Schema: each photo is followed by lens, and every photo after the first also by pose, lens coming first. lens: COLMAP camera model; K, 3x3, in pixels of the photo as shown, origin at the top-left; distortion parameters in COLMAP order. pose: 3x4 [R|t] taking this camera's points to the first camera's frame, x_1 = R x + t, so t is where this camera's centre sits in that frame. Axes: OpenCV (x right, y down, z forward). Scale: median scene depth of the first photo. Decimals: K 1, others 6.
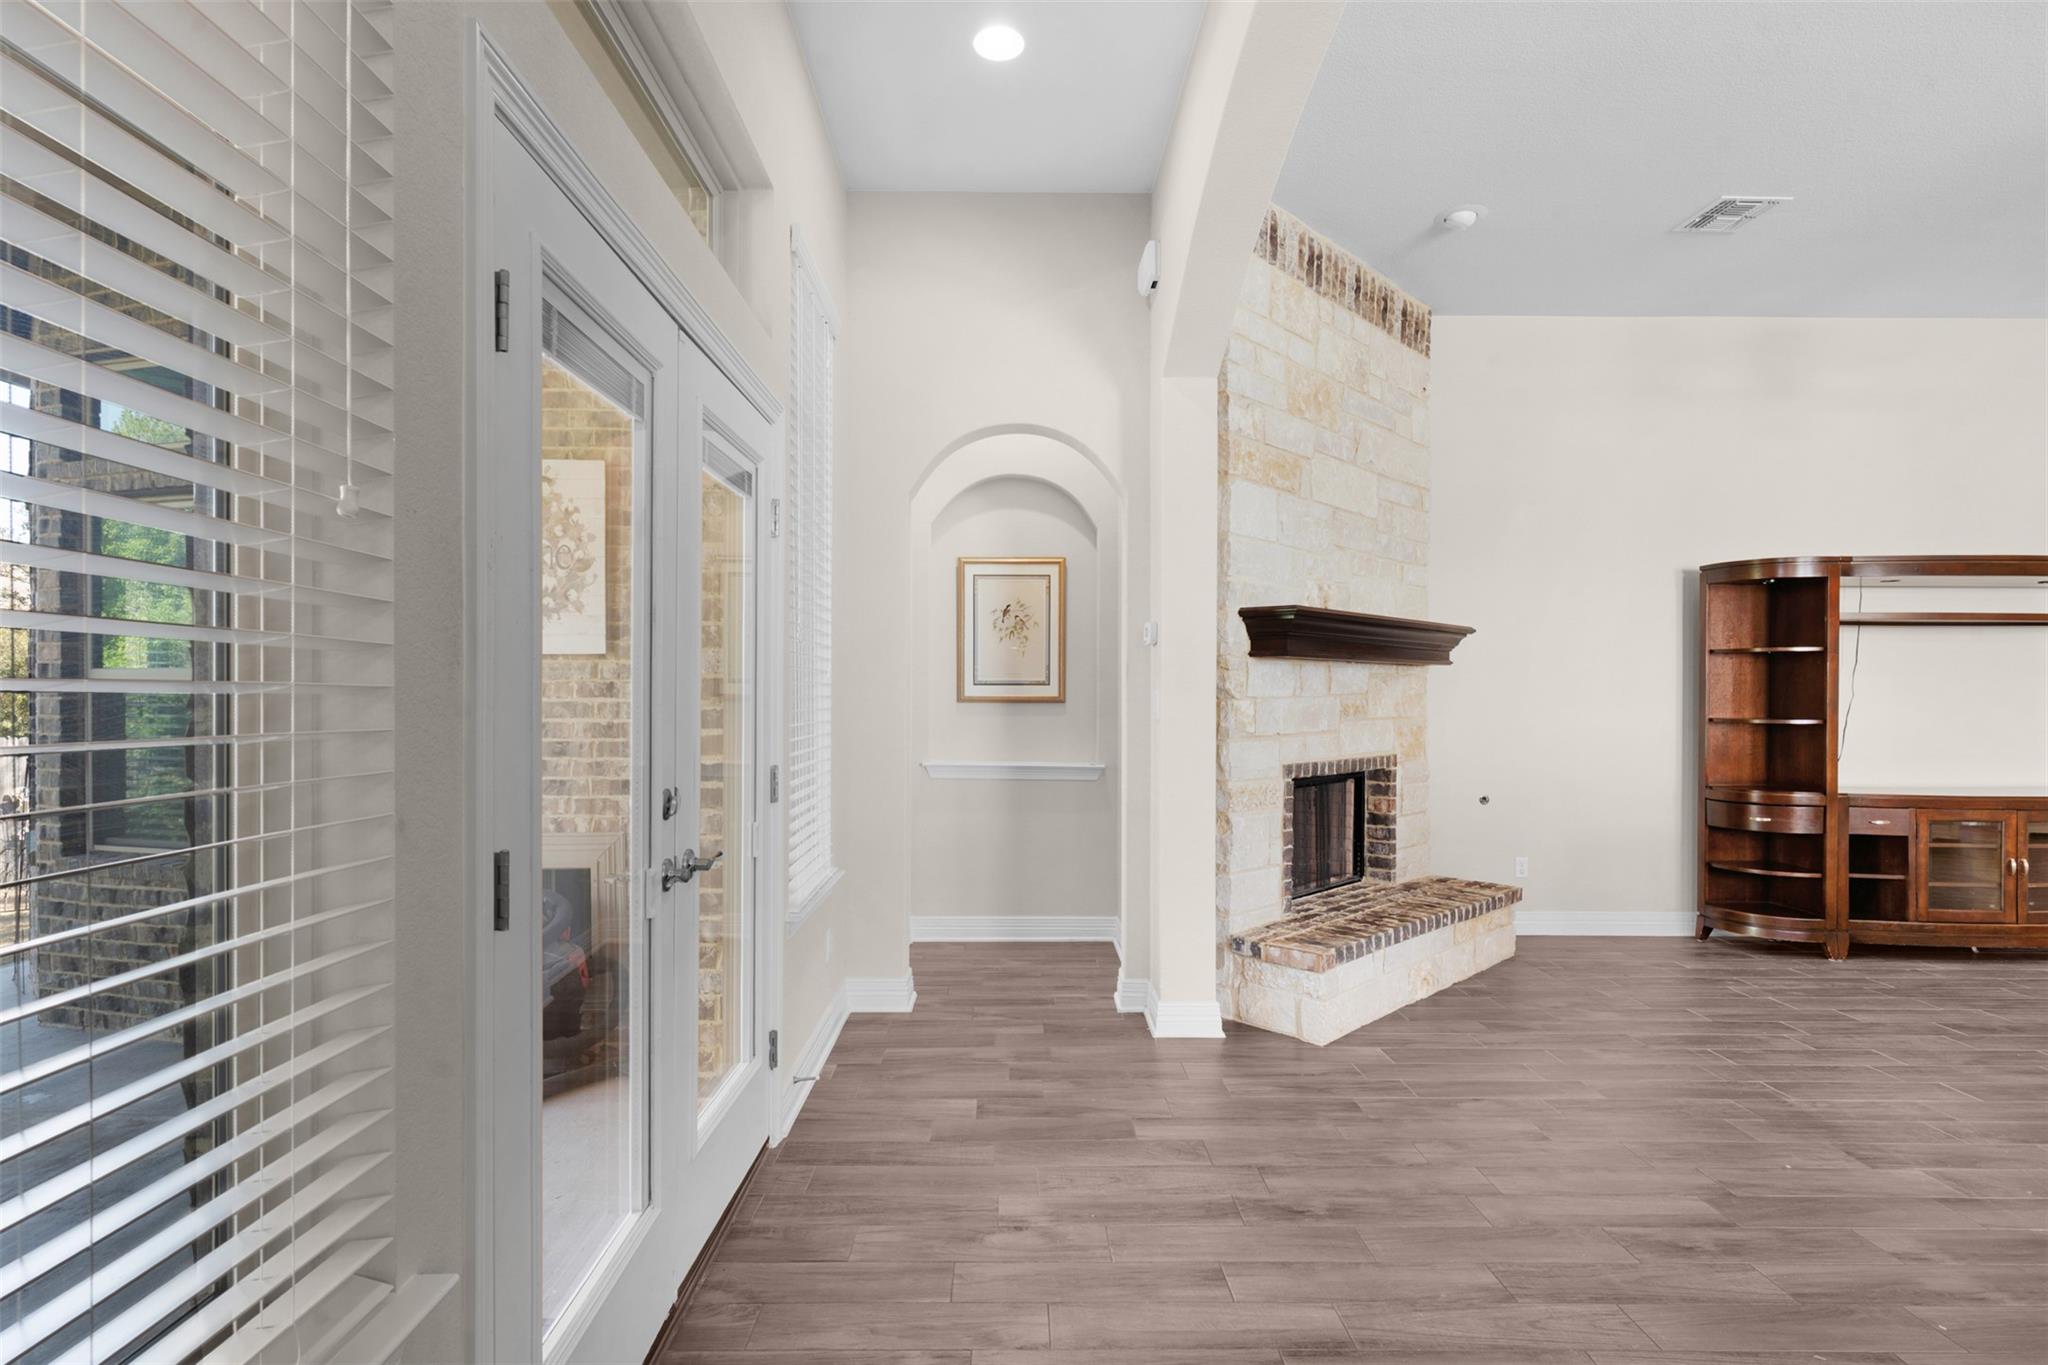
lens RADIAL K [[1006.1, 0, 1005.6], [0, 1006.1, 699.1], [0, 0, 1]] dist [0.003025, -0.000654]
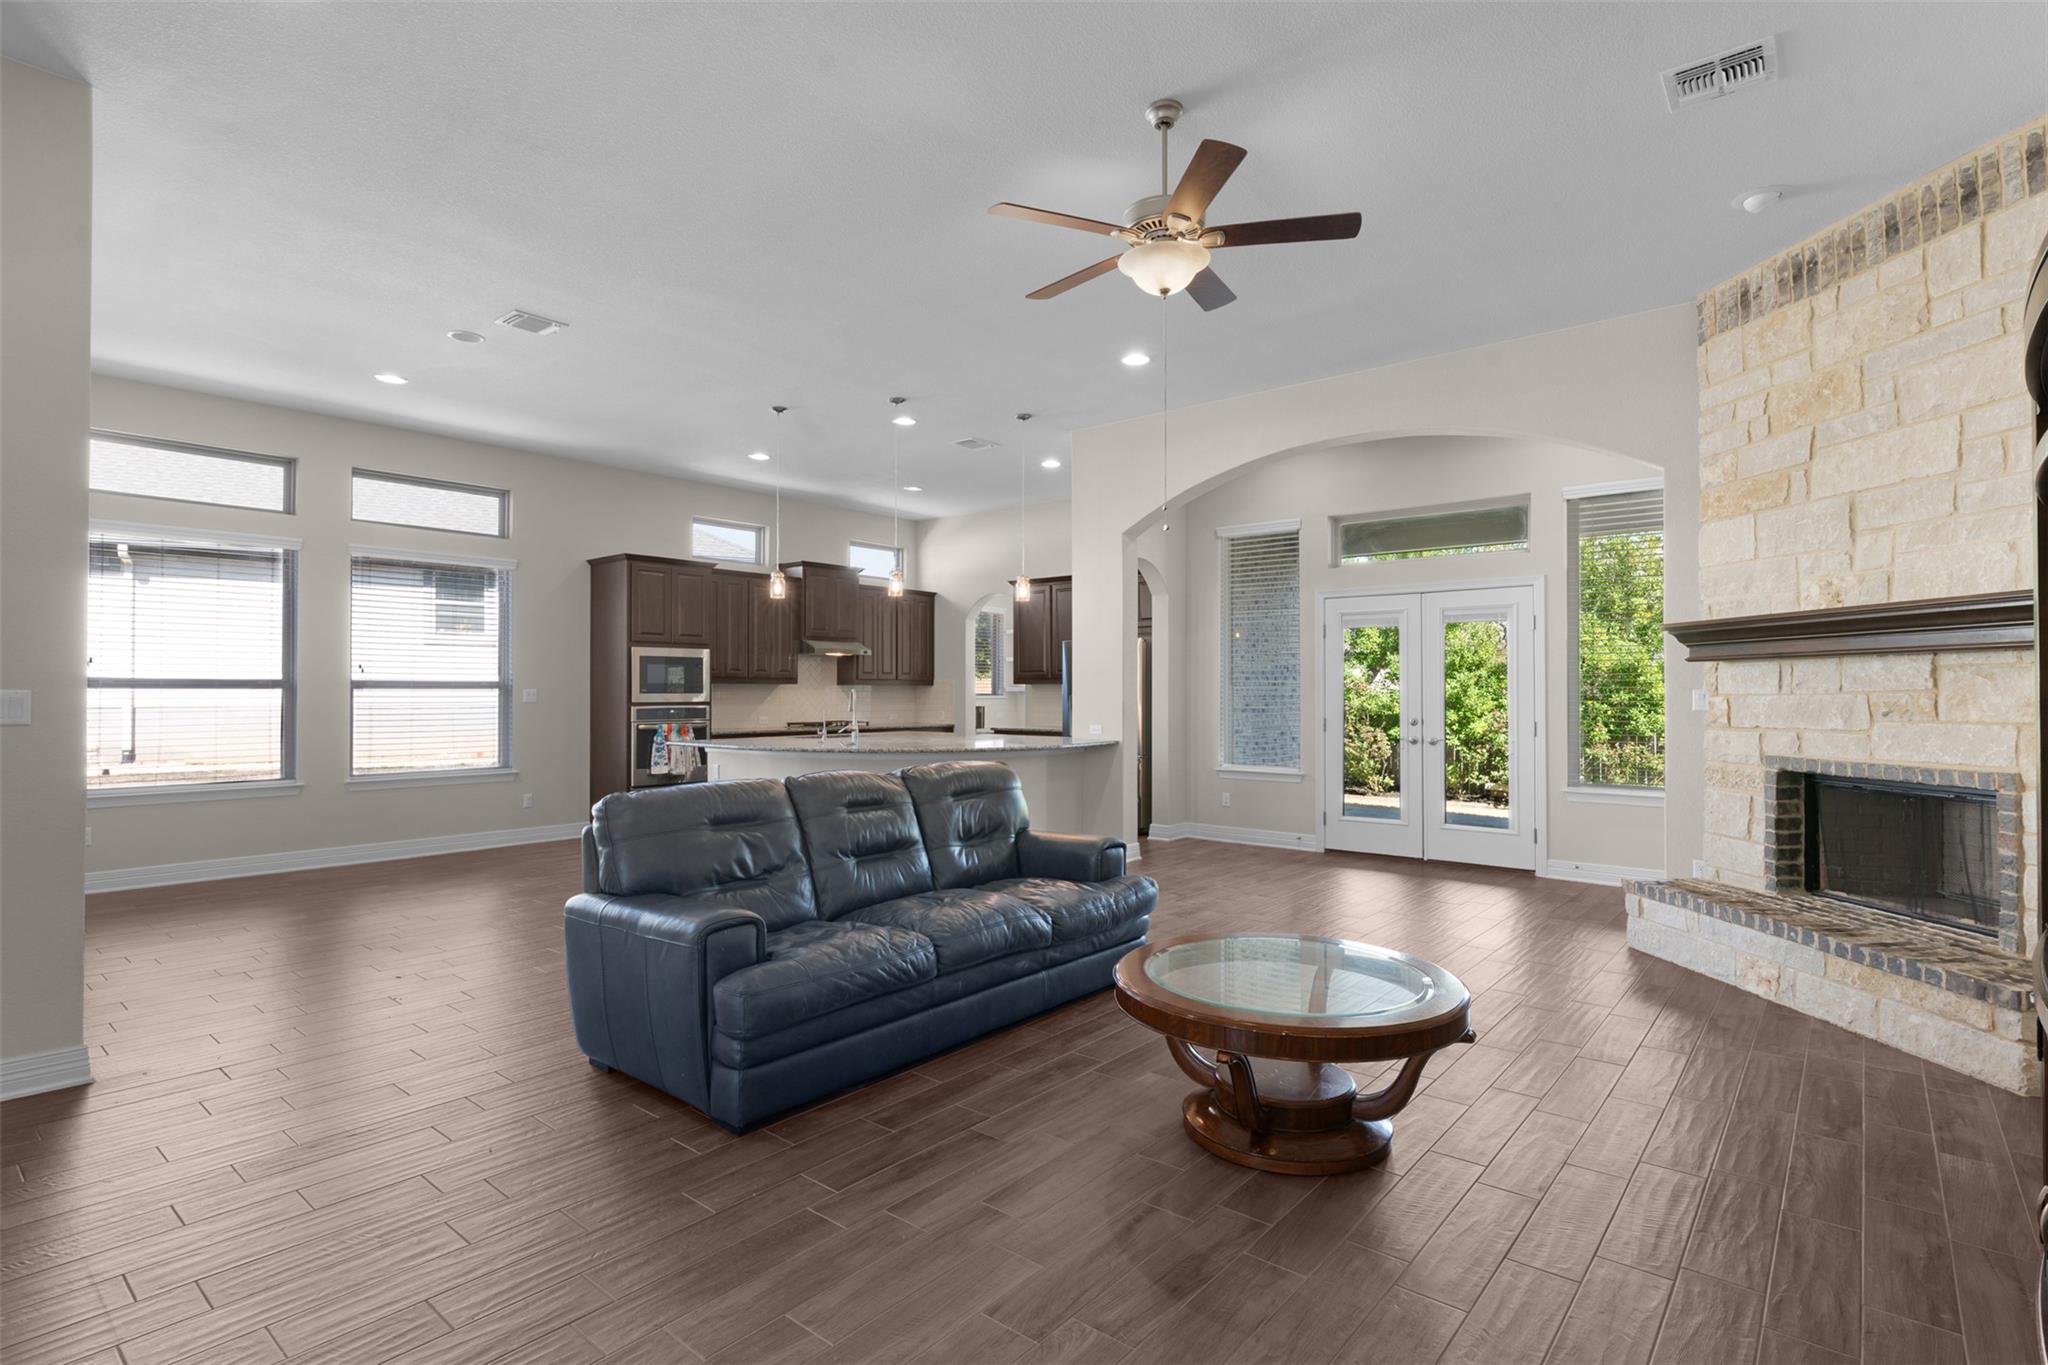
lens RADIAL K [[1006.1, 0, 994.4], [0, 1006.1, 684.4], [0, 0, 1]] dist [0.003025, -0.000654]
pose [[-0.661553, -0.010266, -0.749828, 1.560143], [-0.005645, 0.999946, -0.008710, 0.001125], [0.749877, -0.001530, -0.661575, 1.020716]]
